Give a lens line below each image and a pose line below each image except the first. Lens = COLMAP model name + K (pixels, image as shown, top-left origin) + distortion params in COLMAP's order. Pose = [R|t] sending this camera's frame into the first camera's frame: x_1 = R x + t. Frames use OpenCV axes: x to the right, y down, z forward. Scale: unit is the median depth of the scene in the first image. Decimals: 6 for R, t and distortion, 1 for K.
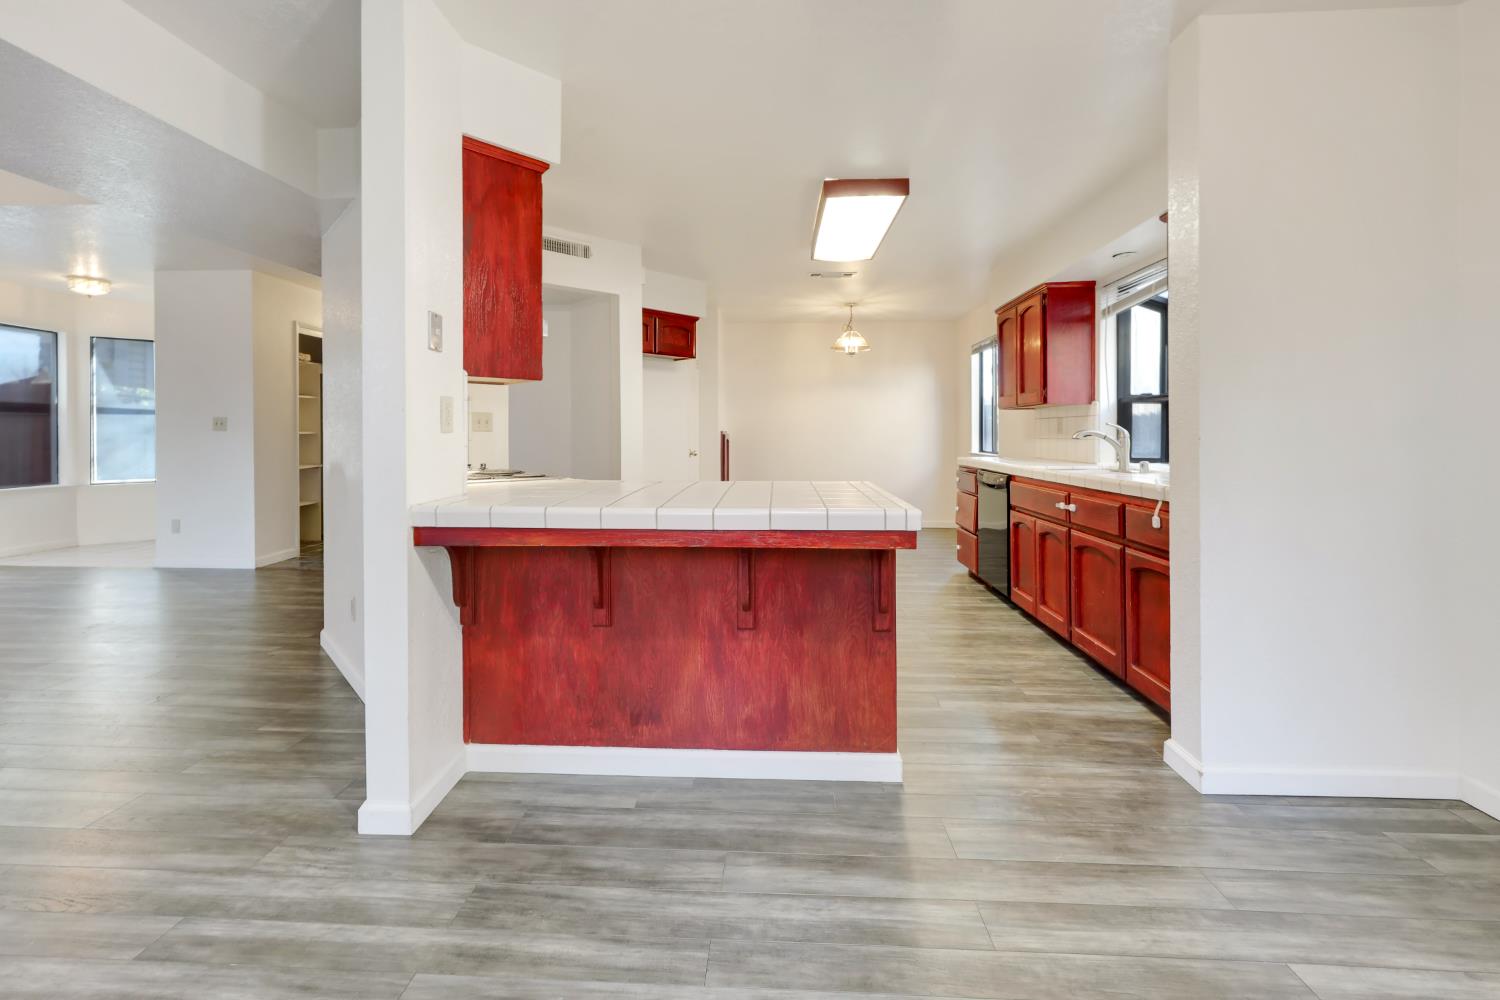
lens RADIAL K [[638.0, 0, 748.6], [0, 638.0, 441.9], [0, 0, 1]] dist [0.001021, 0.000388]
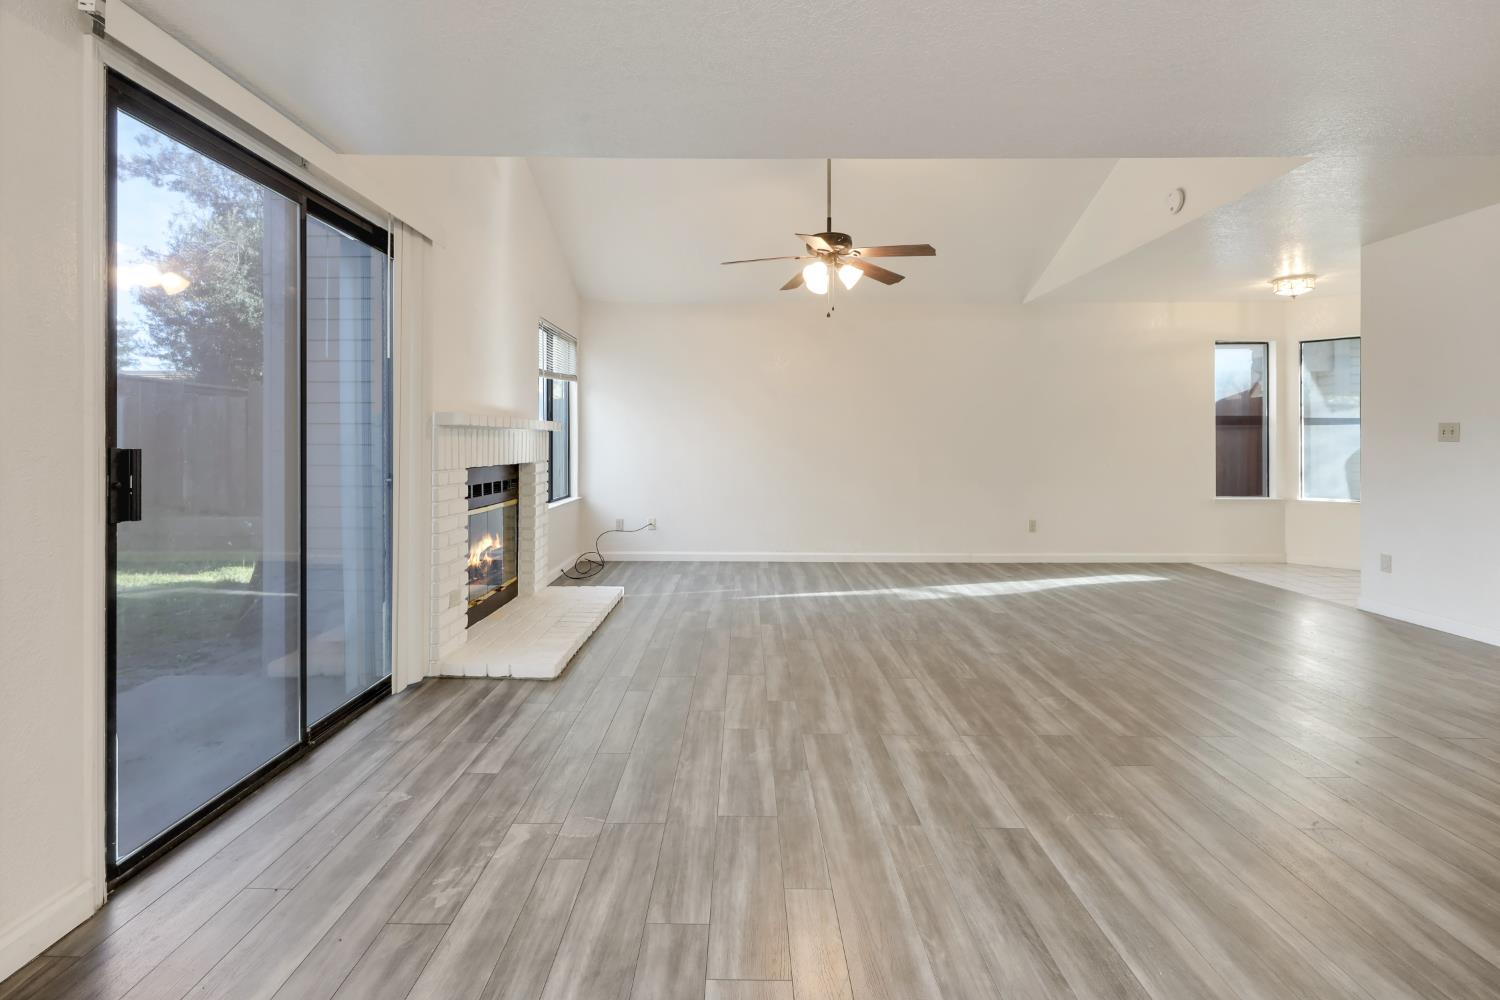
lens RADIAL K [[661.4, 0, 729.5], [0, 661.4, 438.4], [0, 0, 1]] dist [0.000443, 0.000187]
pose [[0.030543, -0.009843, -0.999485, -0.275836], [-0.013637, 0.999854, -0.010263, -0.006161], [0.999440, 0.013944, 0.030405, 0.426928]]
